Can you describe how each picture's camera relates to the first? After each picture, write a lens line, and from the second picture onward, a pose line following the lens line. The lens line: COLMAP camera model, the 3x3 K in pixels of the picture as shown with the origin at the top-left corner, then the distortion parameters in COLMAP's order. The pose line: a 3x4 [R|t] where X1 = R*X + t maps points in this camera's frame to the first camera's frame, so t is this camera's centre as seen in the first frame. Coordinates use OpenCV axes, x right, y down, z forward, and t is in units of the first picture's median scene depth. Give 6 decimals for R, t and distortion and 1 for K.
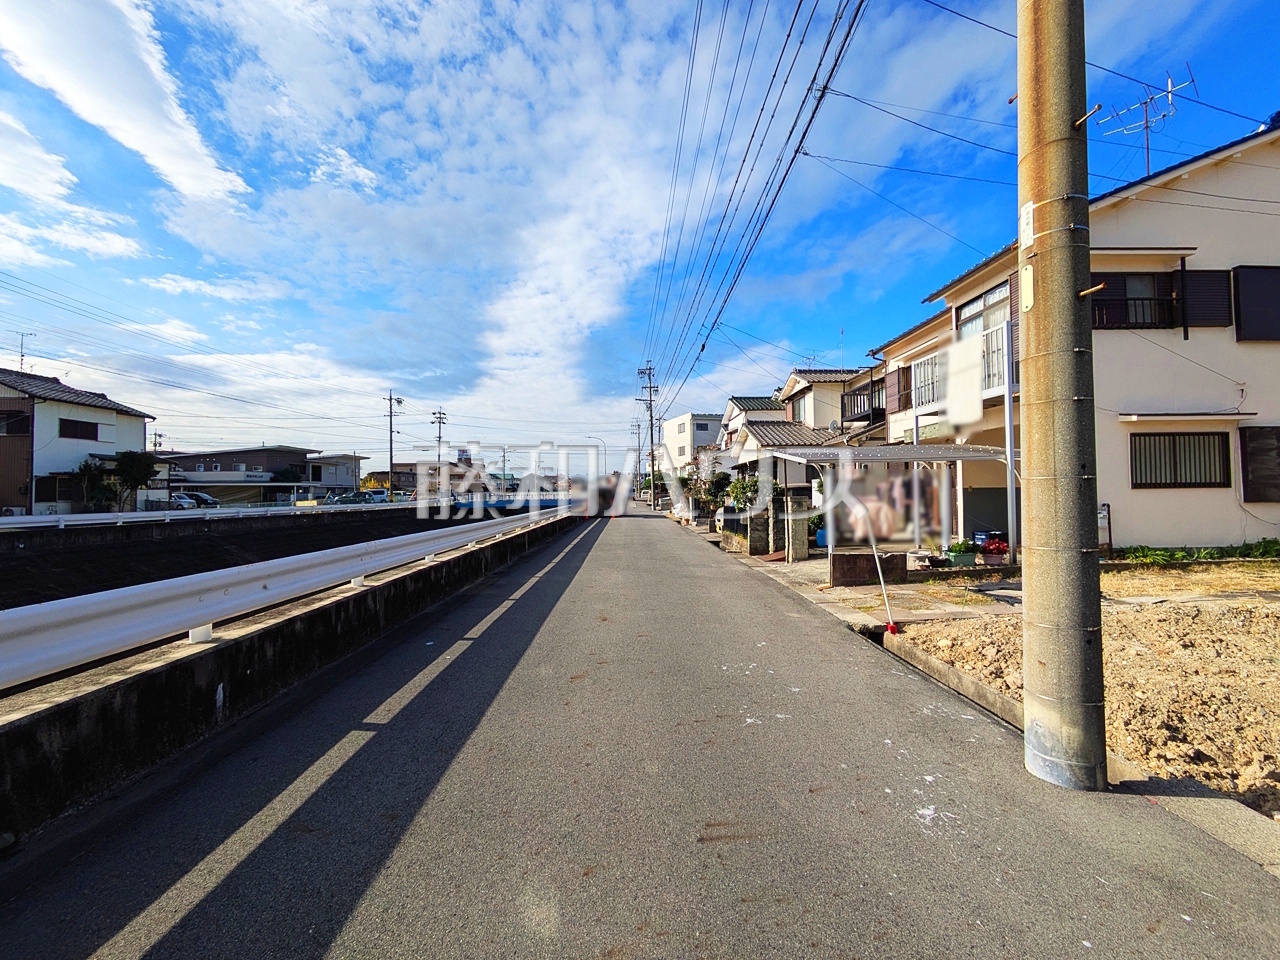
lens RADIAL K [[507.3, 0, 637.3], [0, 507.3, 478.6], [0, 0, 1]] dist [-0.000853, 0.001507]
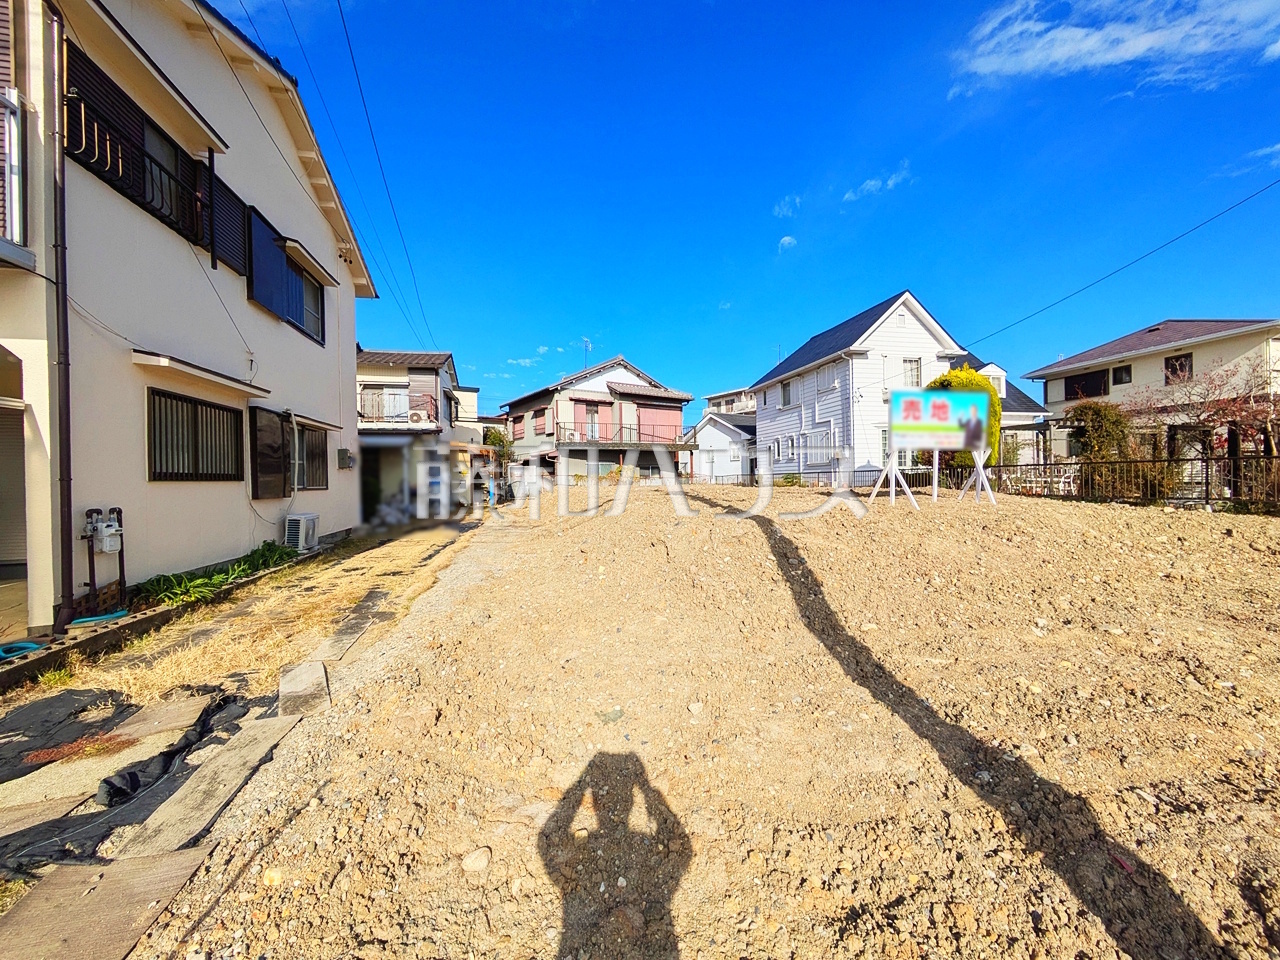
lens RADIAL K [[507.3, 0, 640.6], [0, 507.3, 480.2], [0, 0, 1]] dist [-0.000853, 0.001507]
pose [[-0.191947, 0.012566, 0.981325, 0.294276], [-0.008128, 0.999863, -0.014394, 0.023603], [-0.981372, -0.010739, -0.191819, 0.573276]]
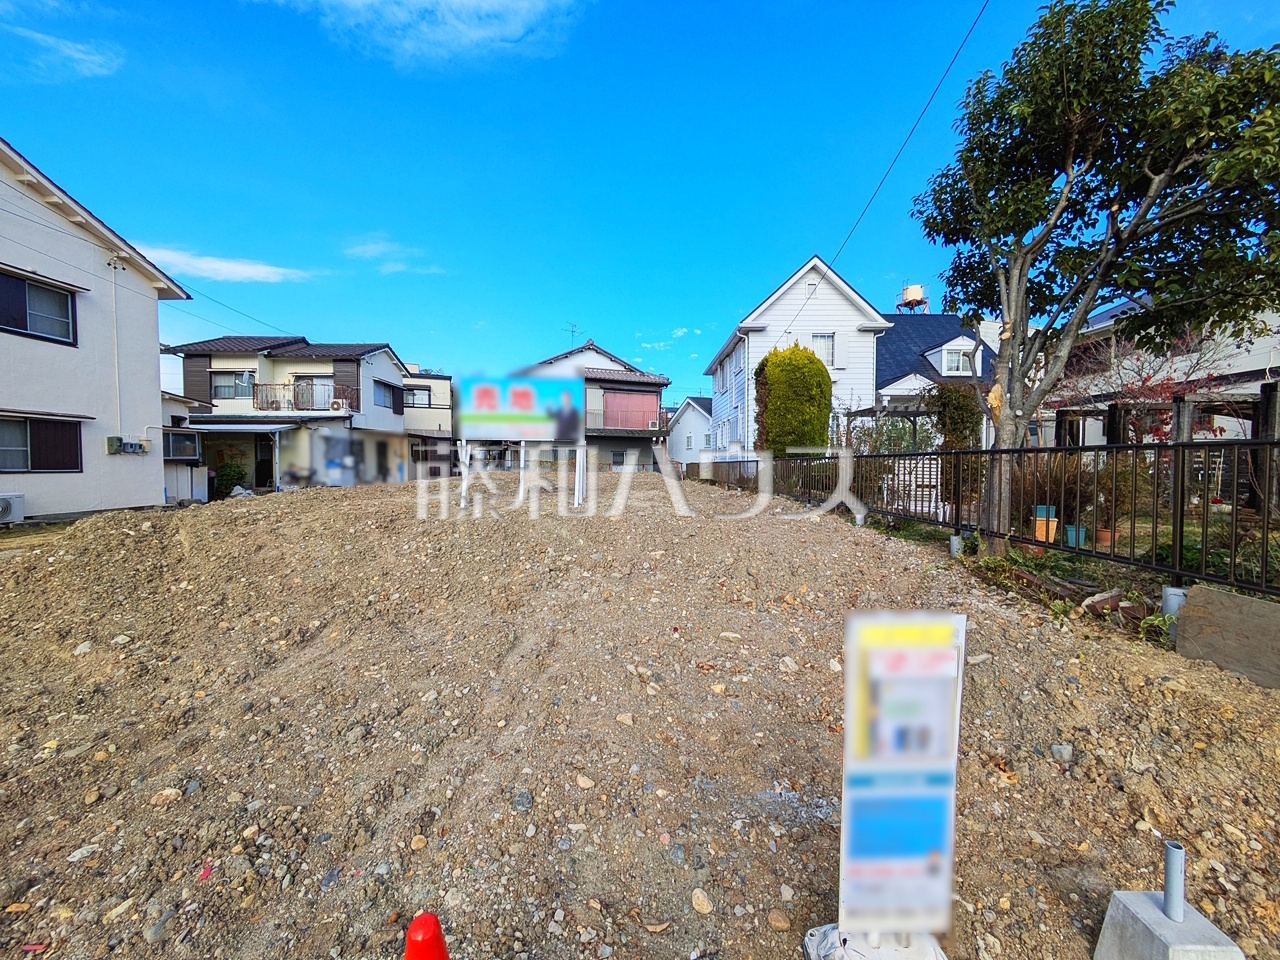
lens RADIAL K [[507.3, 0, 640.6], [0, 507.3, 479.8], [0, 0, 1]] dist [-0.000853, 0.001507]
pose [[0.016786, -0.020459, 0.999650, 0.265628], [-0.026964, 0.999418, 0.020907, -0.013956], [-0.999495, -0.027306, 0.016225, -0.436551]]
